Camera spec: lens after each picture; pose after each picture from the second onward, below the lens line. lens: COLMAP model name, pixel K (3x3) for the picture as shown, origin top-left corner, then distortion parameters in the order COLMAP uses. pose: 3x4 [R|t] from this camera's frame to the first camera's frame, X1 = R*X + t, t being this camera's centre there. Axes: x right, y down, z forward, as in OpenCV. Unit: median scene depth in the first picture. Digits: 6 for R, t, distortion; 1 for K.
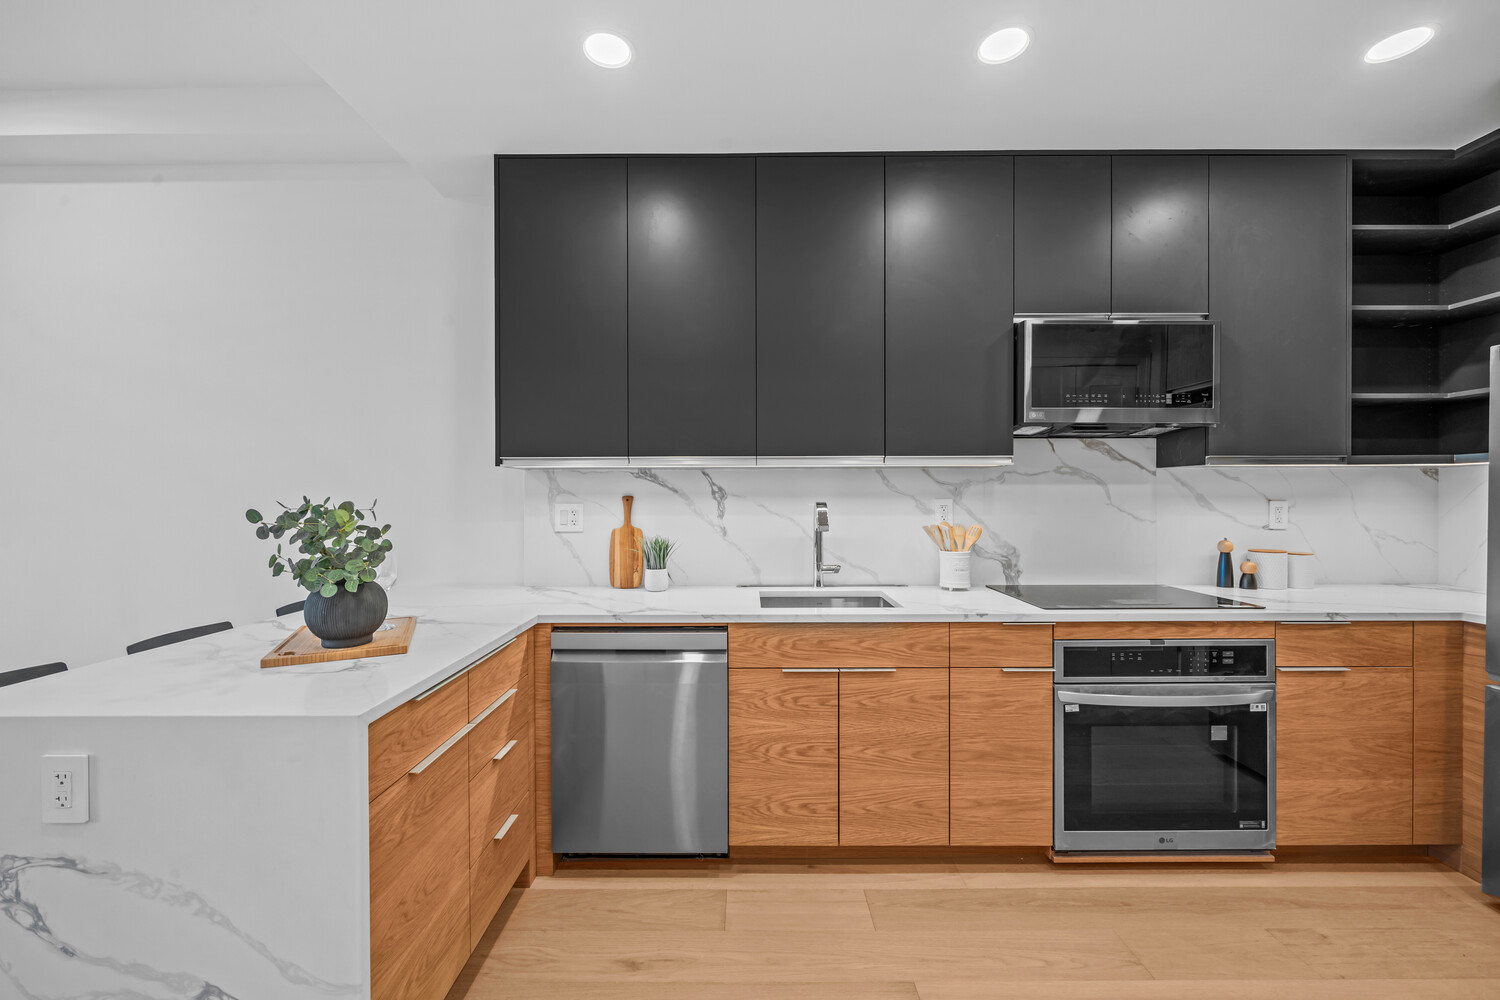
lens RADIAL K [[604.9, 0, 753.9], [0, 604.9, 499.4], [0, 0, 1]] dist [-0.002319, 0.000531]
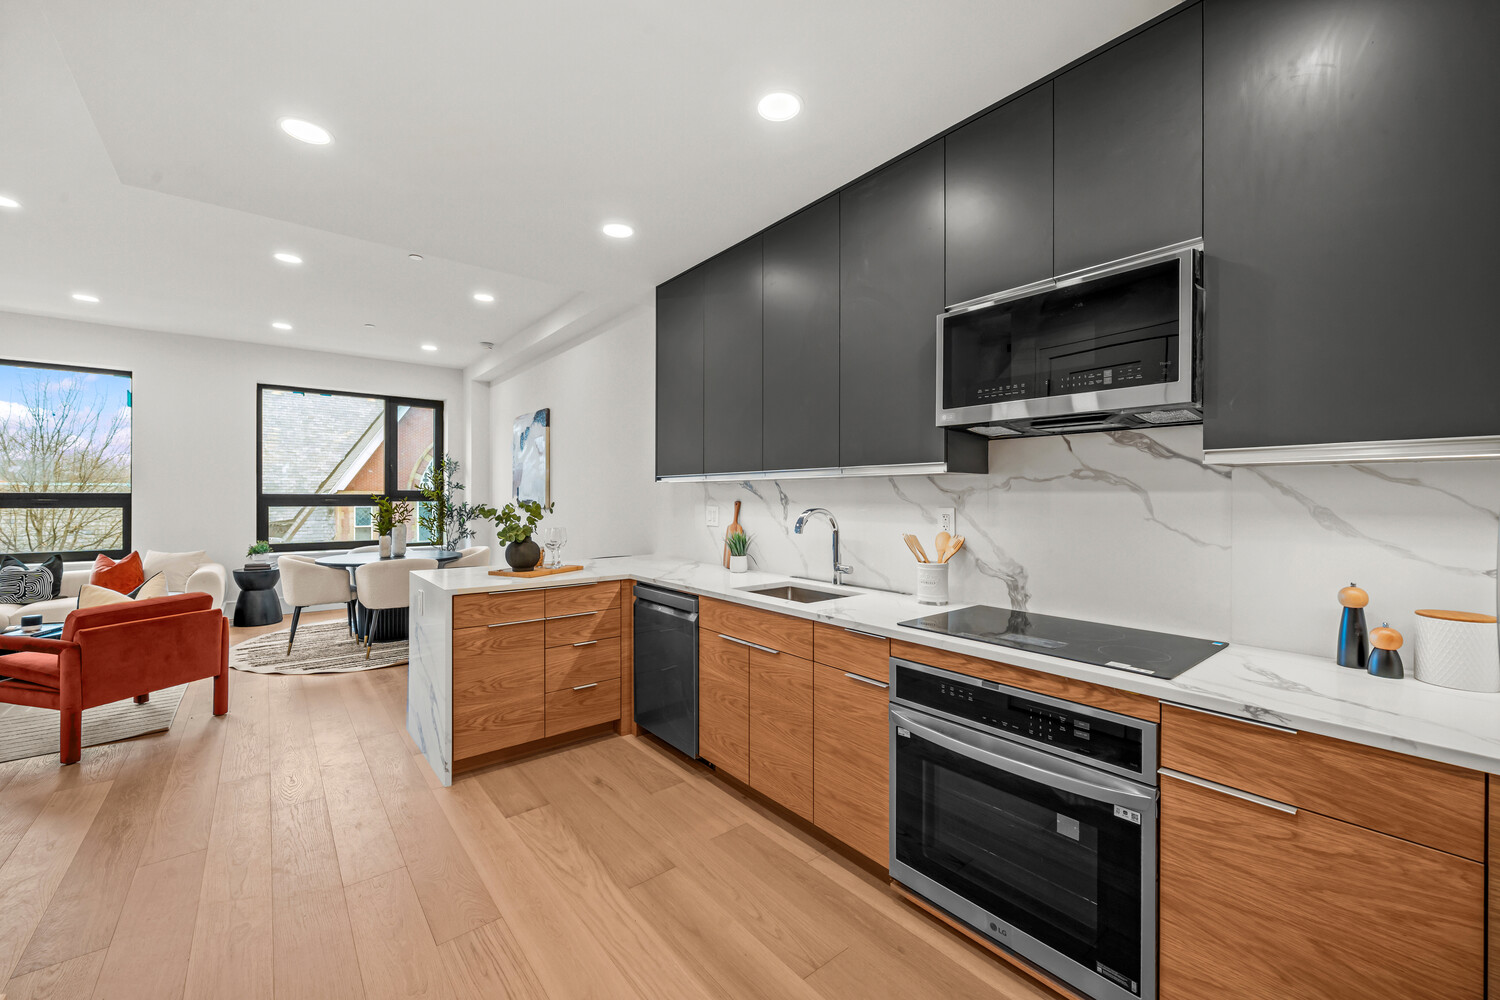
lens RADIAL K [[604.9, 0, 749.7], [0, 604.9, 501.9], [0, 0, 1]] dist [-0.002319, 0.000531]
pose [[0.626471, 0.011196, -0.779364, 1.096651], [-0.010456, 0.999928, 0.005960, -0.015833], [0.779374, 0.004415, 0.626543, 0.221239]]
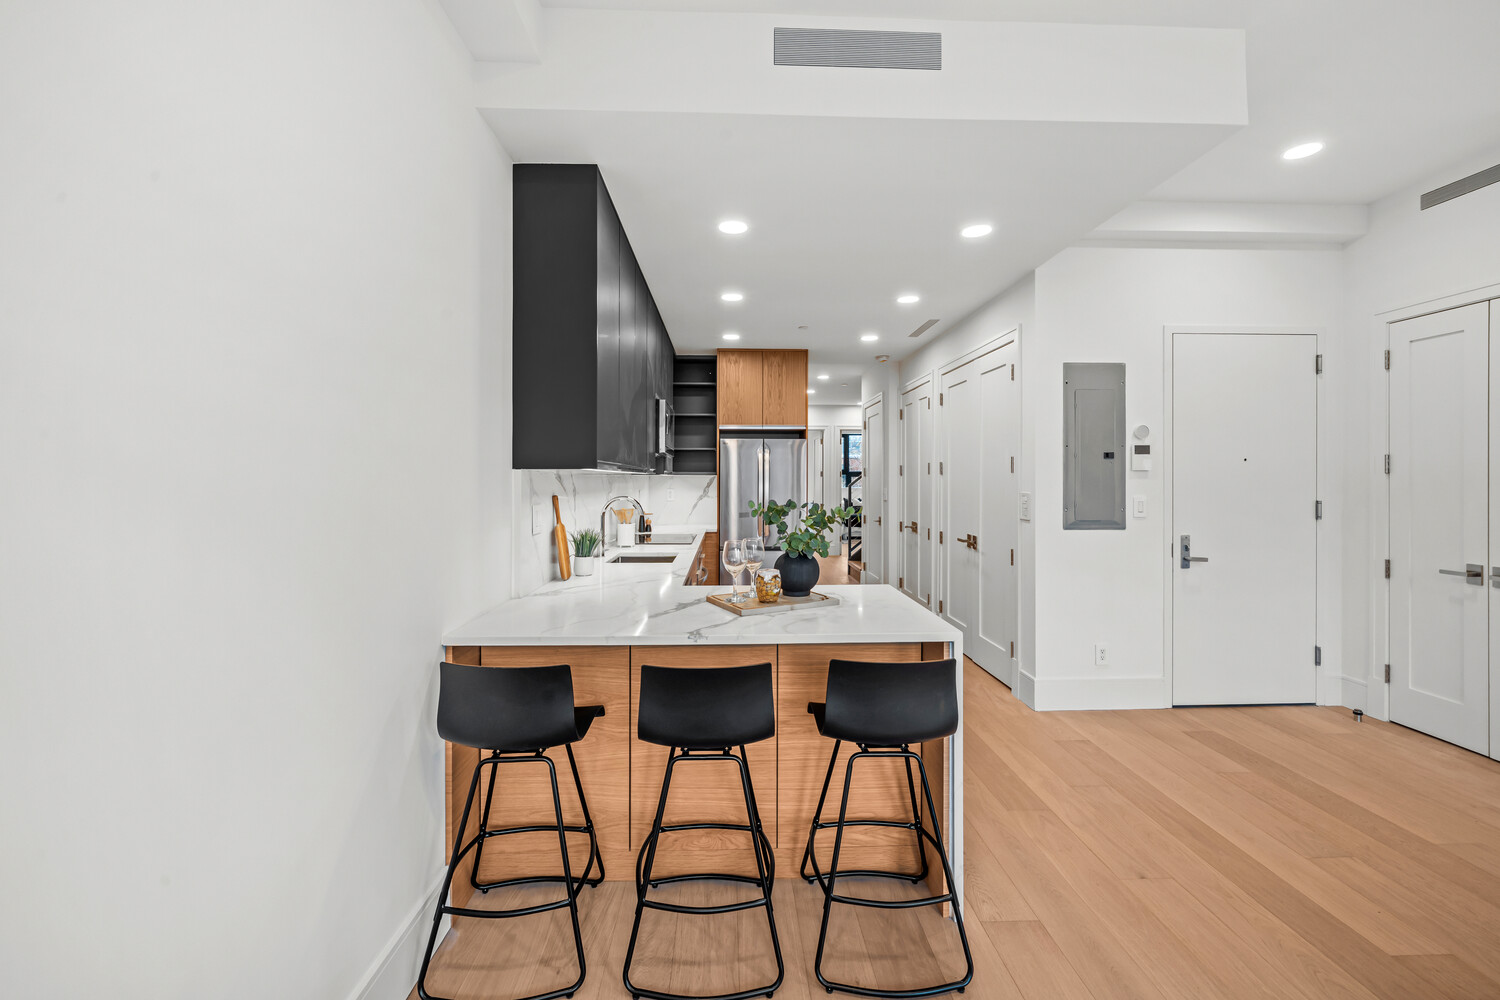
lens RADIAL K [[604.9, 0, 750.7], [0, 604.9, 472.7], [0, 0, 1]] dist [-0.002319, 0.000531]
pose [[-0.030408, 0.012147, 0.999464, -1.646613], [-0.005054, 0.999912, -0.012306, -0.043958], [-0.999525, -0.005425, -0.030344, 0.872478]]
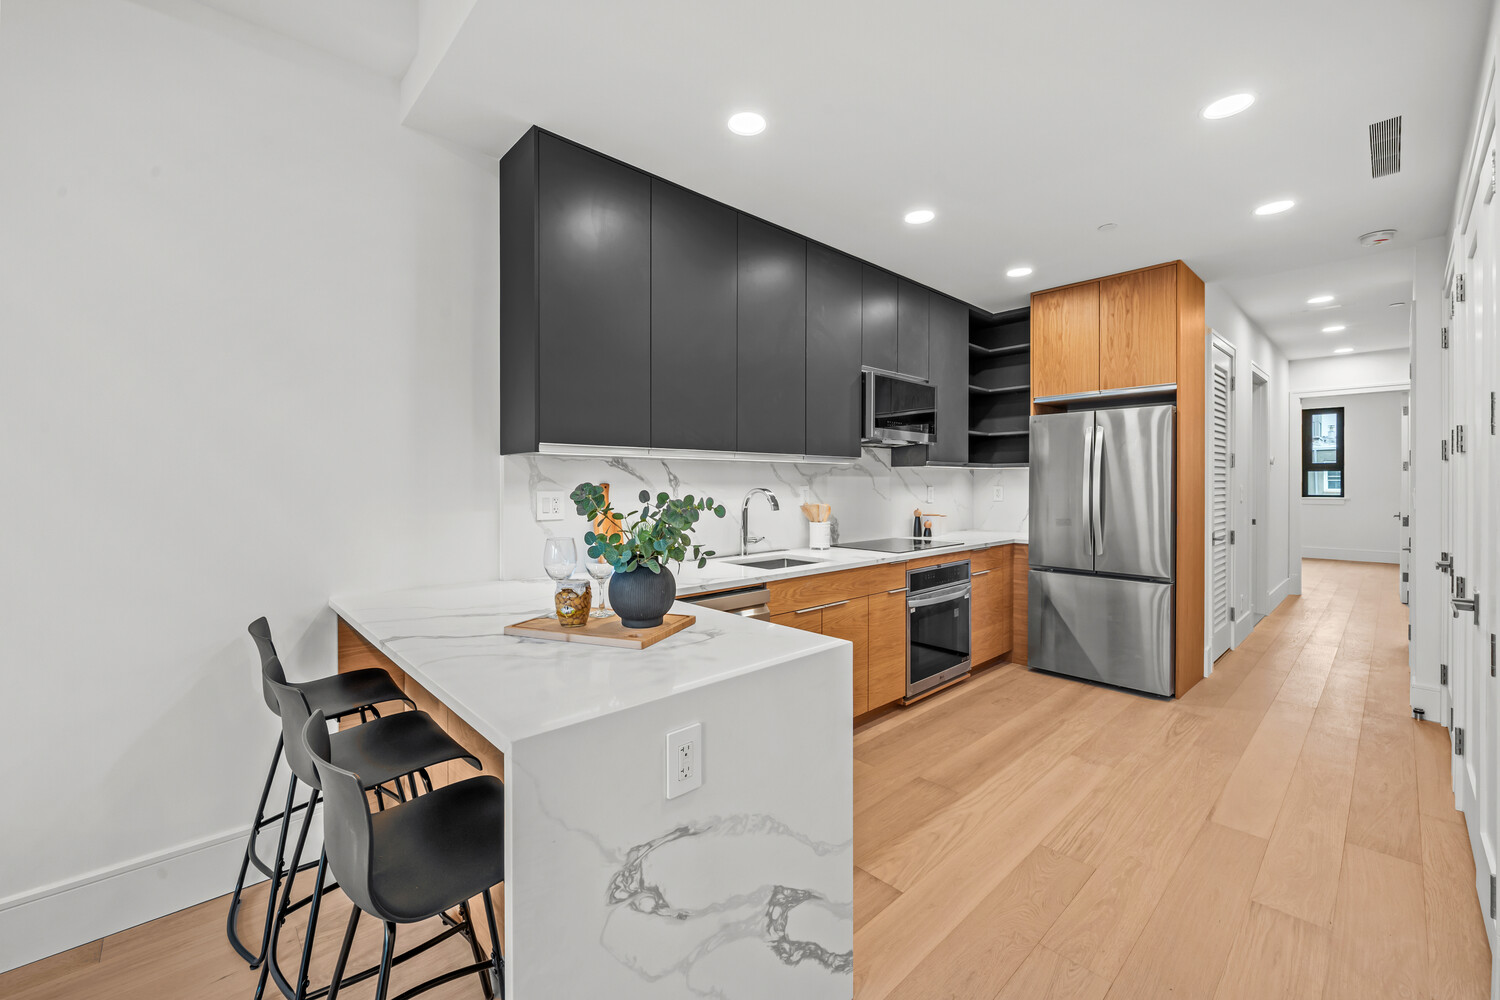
lens RADIAL K [[604.9, 0, 754.2], [0, 604.9, 486.0], [0, 0, 1]] dist [-0.002319, 0.000531]
pose [[0.728850, -0.001308, 0.684673, -0.935796], [0.002920, 0.999995, -0.001197, 0.001033], [-0.684668, 0.002872, 0.728850, 0.077119]]
